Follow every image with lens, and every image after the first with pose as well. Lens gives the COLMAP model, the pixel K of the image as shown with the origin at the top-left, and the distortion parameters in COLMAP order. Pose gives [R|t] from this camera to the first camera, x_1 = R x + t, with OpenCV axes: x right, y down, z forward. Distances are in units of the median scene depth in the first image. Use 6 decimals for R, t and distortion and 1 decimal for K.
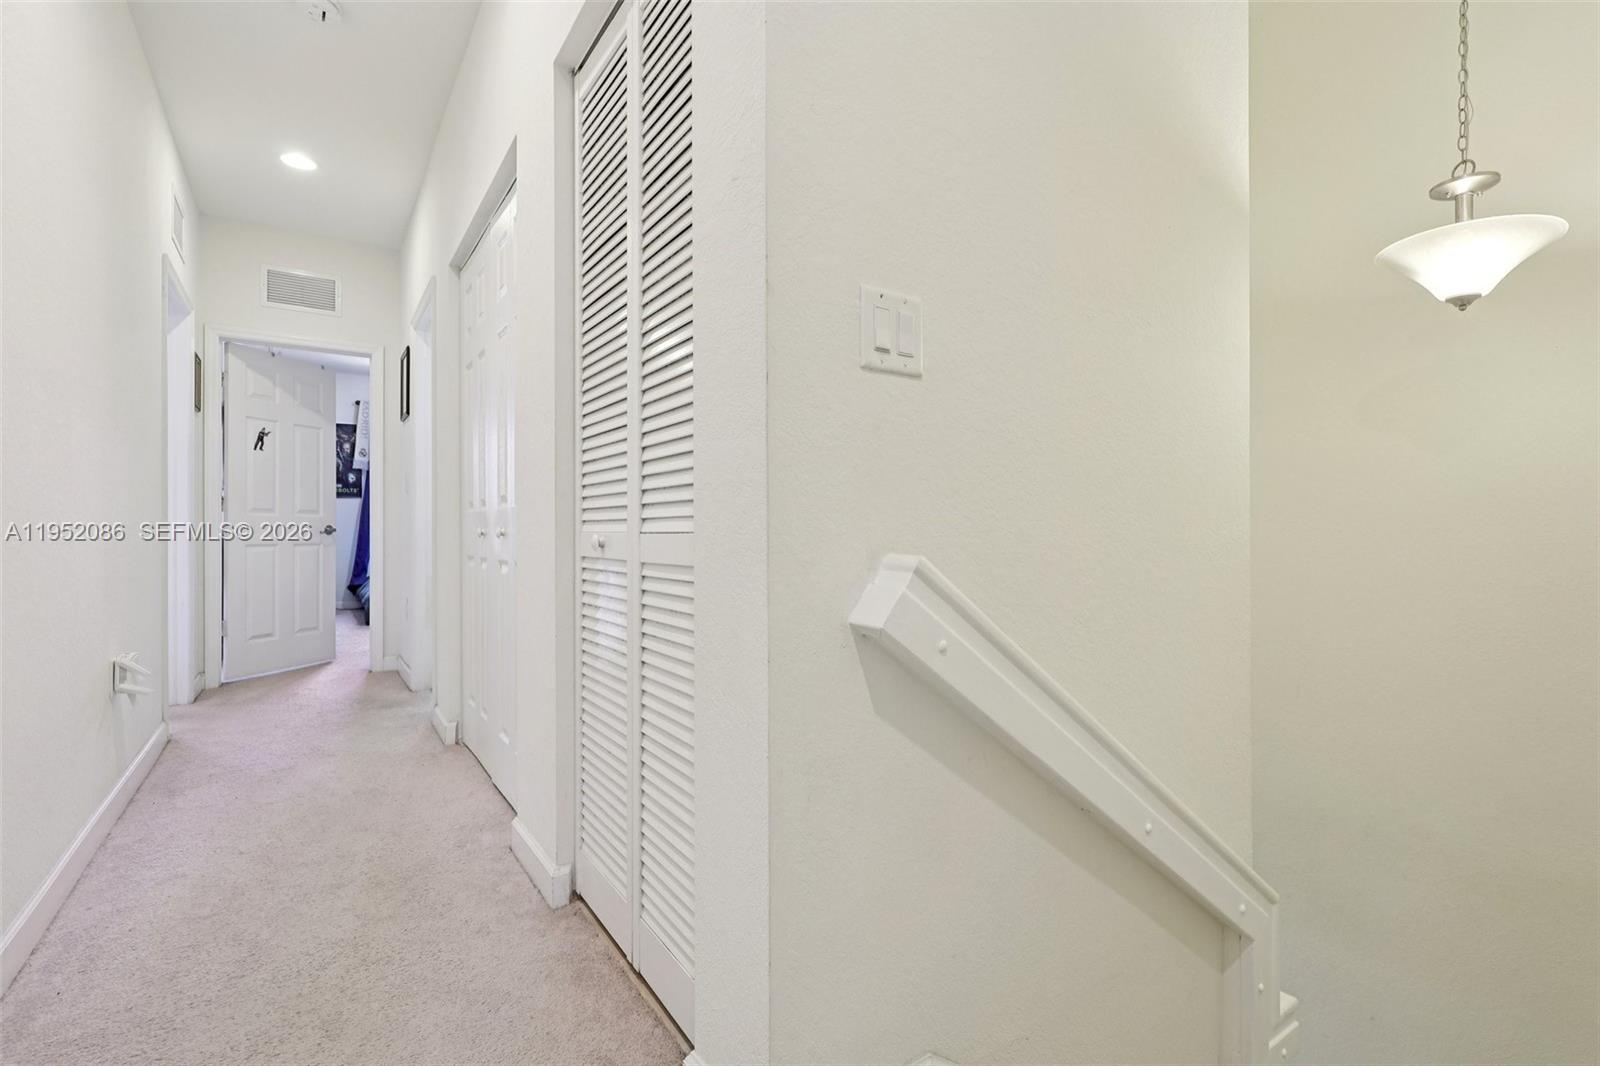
lens RADIAL K [[728.3, 0, 799.7], [0, 728.3, 531.2], [0, 0, 1]] dist [0.004177, -0.001389]
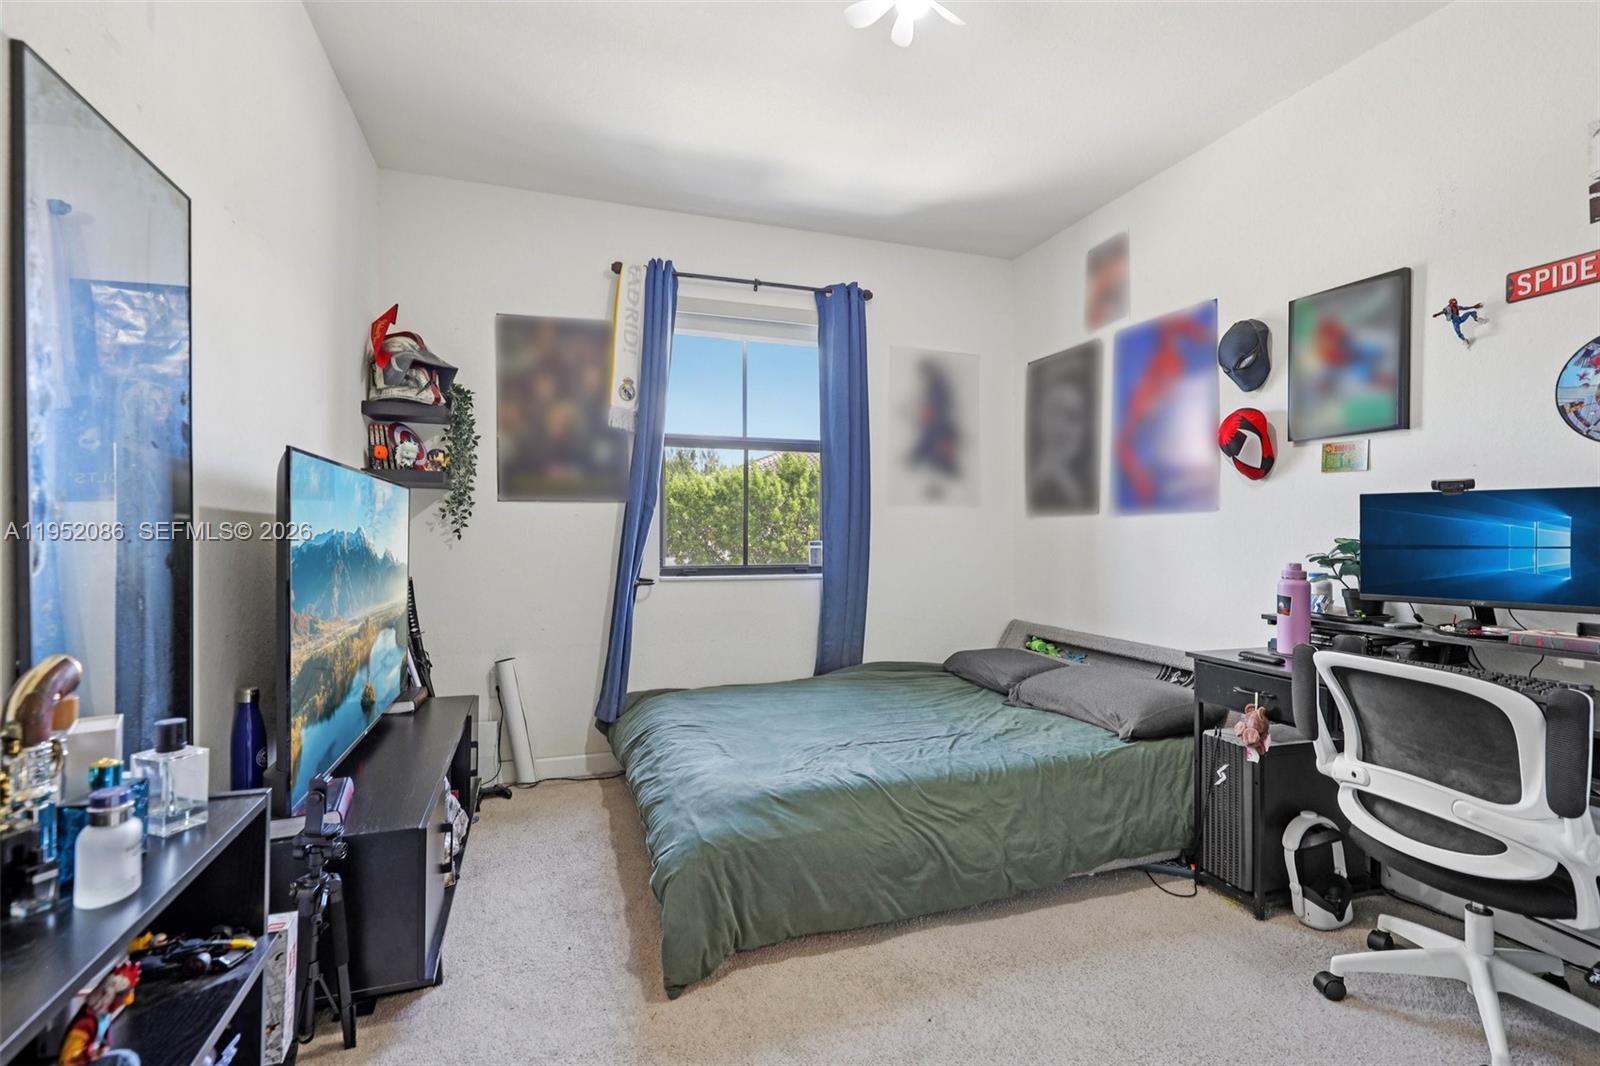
lens RADIAL K [[728.3, 0, 798.9], [0, 728.3, 532.5], [0, 0, 1]] dist [0.004177, -0.001389]
pose [[0.968094, 0.006816, -0.250494, -0.403069], [-0.009168, 0.999924, -0.008223, -0.025344], [0.250419, 0.010257, 0.968083, 0.630493]]
